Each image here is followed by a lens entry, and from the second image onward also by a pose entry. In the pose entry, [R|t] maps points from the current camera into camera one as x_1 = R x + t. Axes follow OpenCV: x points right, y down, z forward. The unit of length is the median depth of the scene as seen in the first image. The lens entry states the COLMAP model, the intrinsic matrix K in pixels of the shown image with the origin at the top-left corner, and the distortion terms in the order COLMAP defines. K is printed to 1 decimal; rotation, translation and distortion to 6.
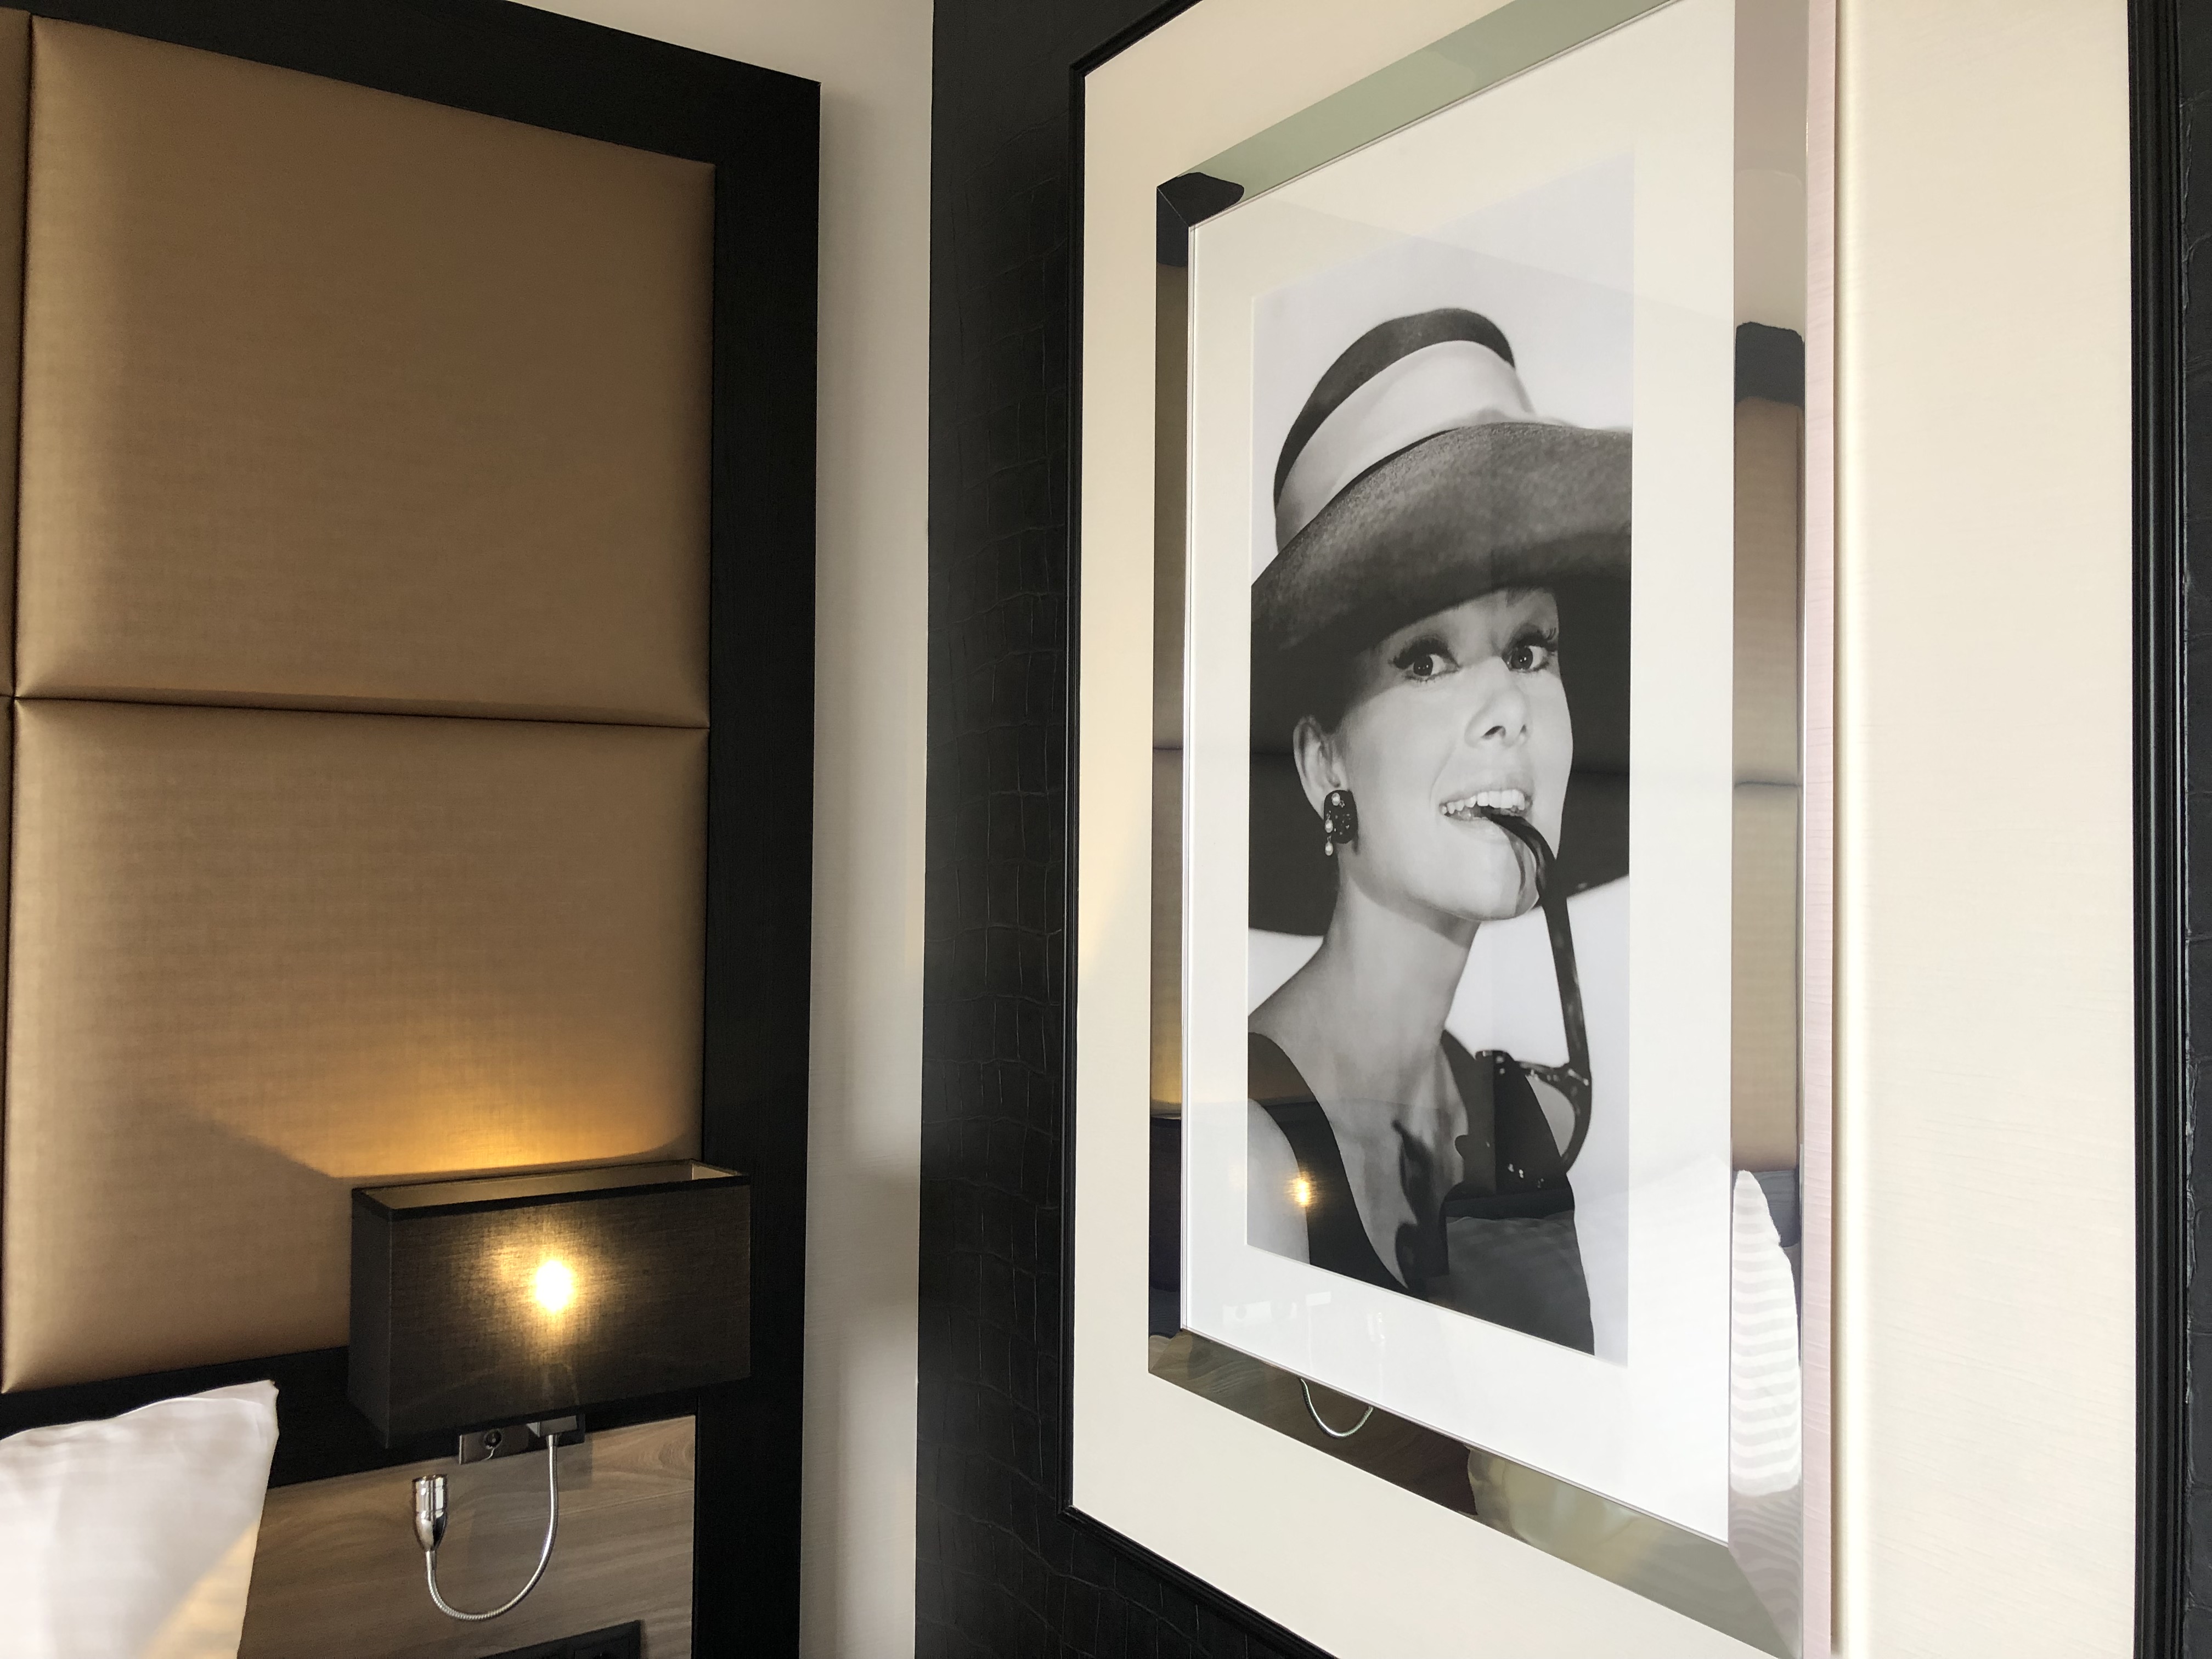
lens RADIAL K [[1841.6, 0, 1107.0], [0, 1841.6, 803.4], [0, 0, 1]] dist [0.096186, 0.000176]
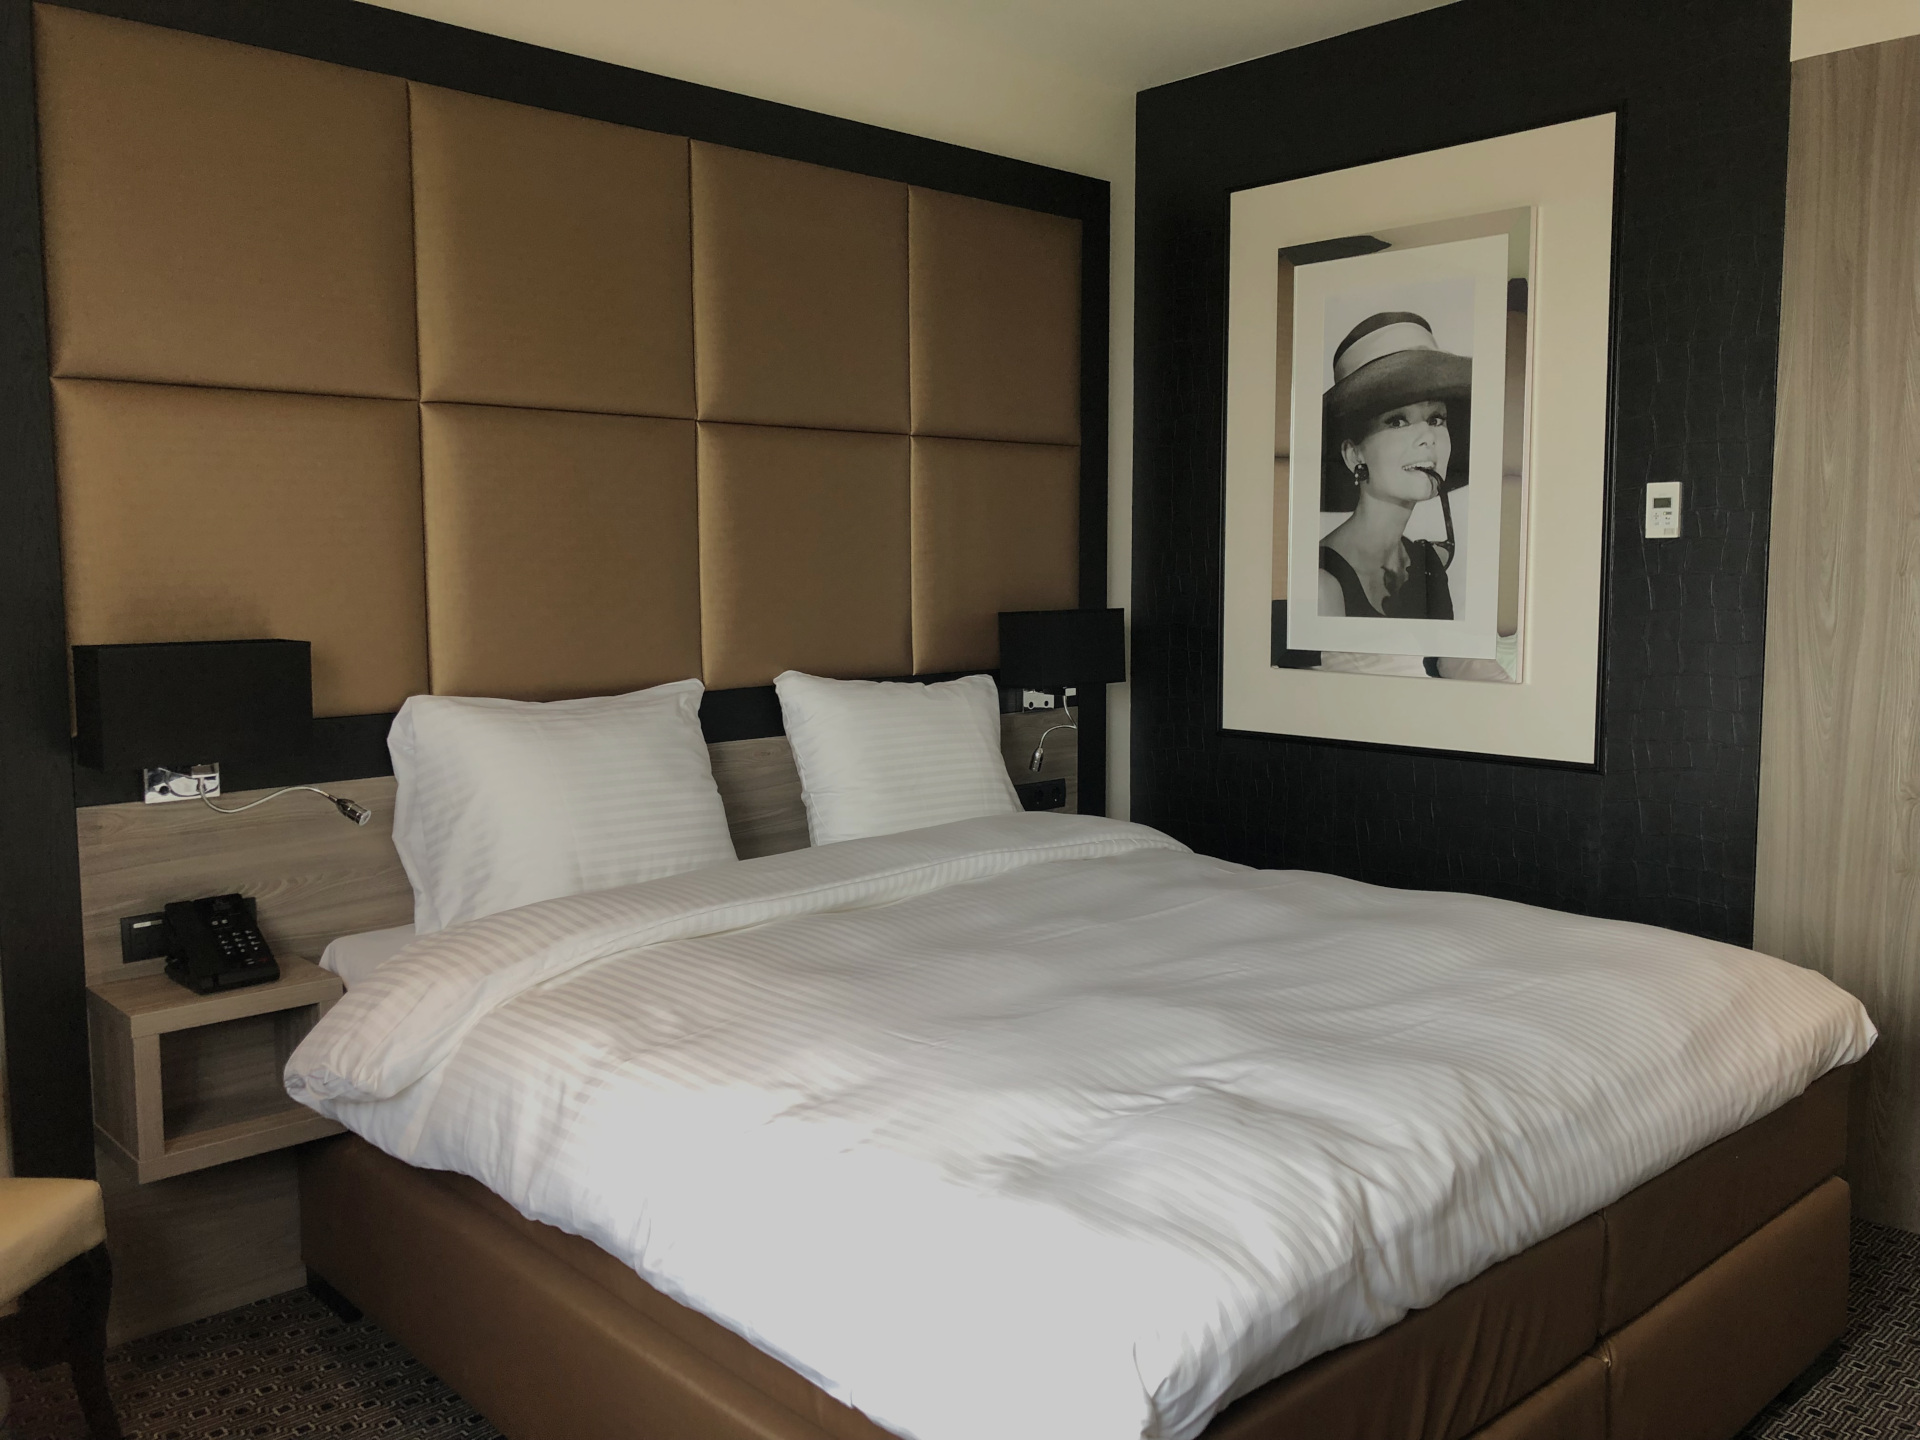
lens RADIAL K [[1585.5, 0, 960.0], [0, 1585.5, 720.0], [0, 0, 1]] dist [0.001010, -0.001661]
pose [[0.983989, -0.027274, 0.176130, -1.101145], [0.005565, 0.992441, 0.122594, 0.097381], [-0.178142, -0.119651, 0.976703, -1.662699]]
